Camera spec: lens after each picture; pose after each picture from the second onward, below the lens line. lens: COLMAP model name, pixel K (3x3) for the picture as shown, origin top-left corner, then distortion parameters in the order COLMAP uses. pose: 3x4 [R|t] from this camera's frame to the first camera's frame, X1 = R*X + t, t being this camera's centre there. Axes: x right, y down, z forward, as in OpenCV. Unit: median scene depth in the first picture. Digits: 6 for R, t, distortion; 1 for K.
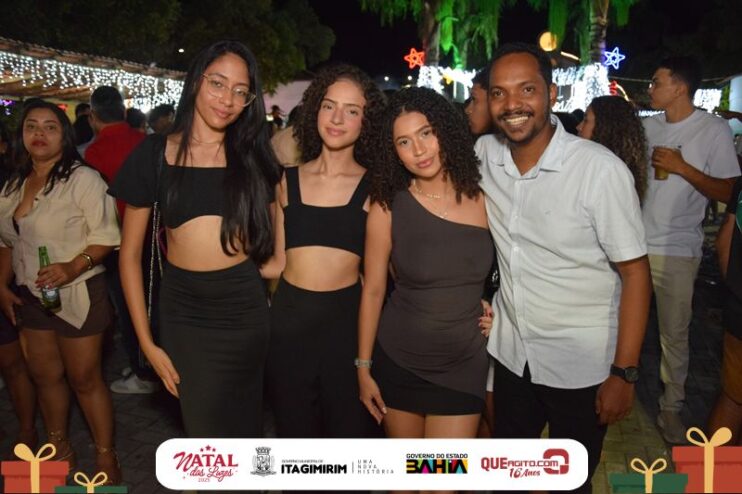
lens RADIAL K [[591.4, 0, 372.6], [0, 591.4, 245.4], [0, 0, 1]] dist [-0.163904, 0.145183]
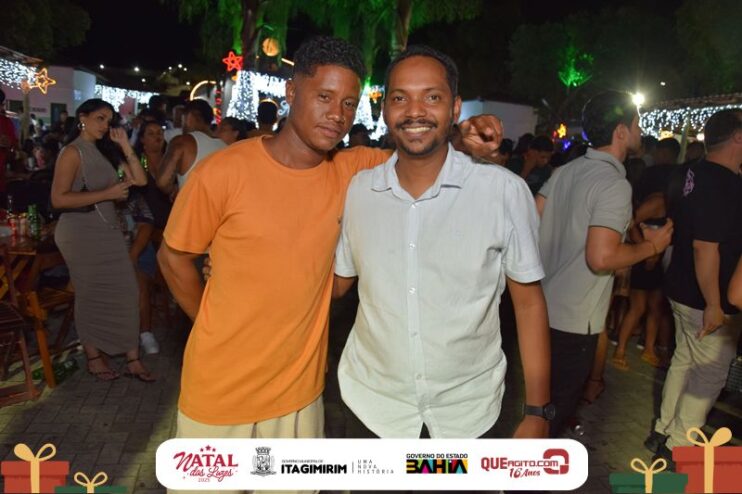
lens RADIAL K [[591.4, 0, 372.1], [0, 591.4, 247.2], [0, 0, 1]] dist [-0.163904, 0.145183]
pose [[0.868638, -0.022809, 0.494922, -0.224752], [0.020331, 0.999739, 0.010390, -0.001837], [-0.495030, 0.001037, 0.868875, -0.000872]]
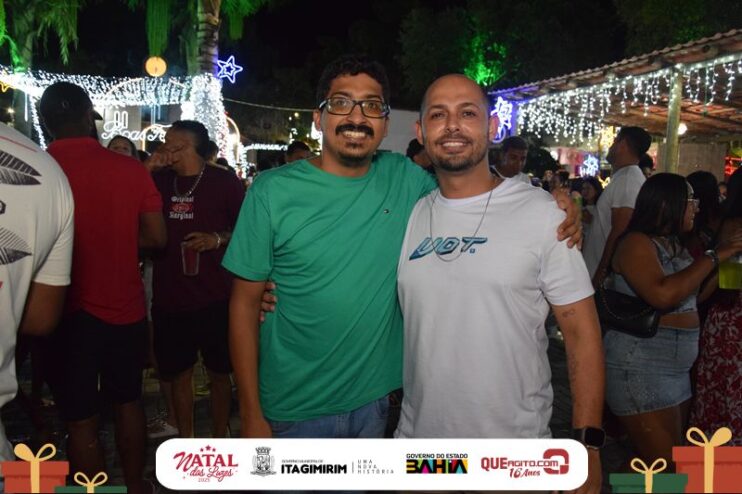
lens RADIAL K [[591.4, 0, 370.8], [0, 591.4, 244.5], [0, 0, 1]] dist [-0.163904, 0.145183]
pose [[0.805834, -0.039171, 0.590845, 0.097605], [0.072674, 0.996809, -0.033034, -0.048412], [-0.587665, 0.069559, 0.806109, 0.251859]]
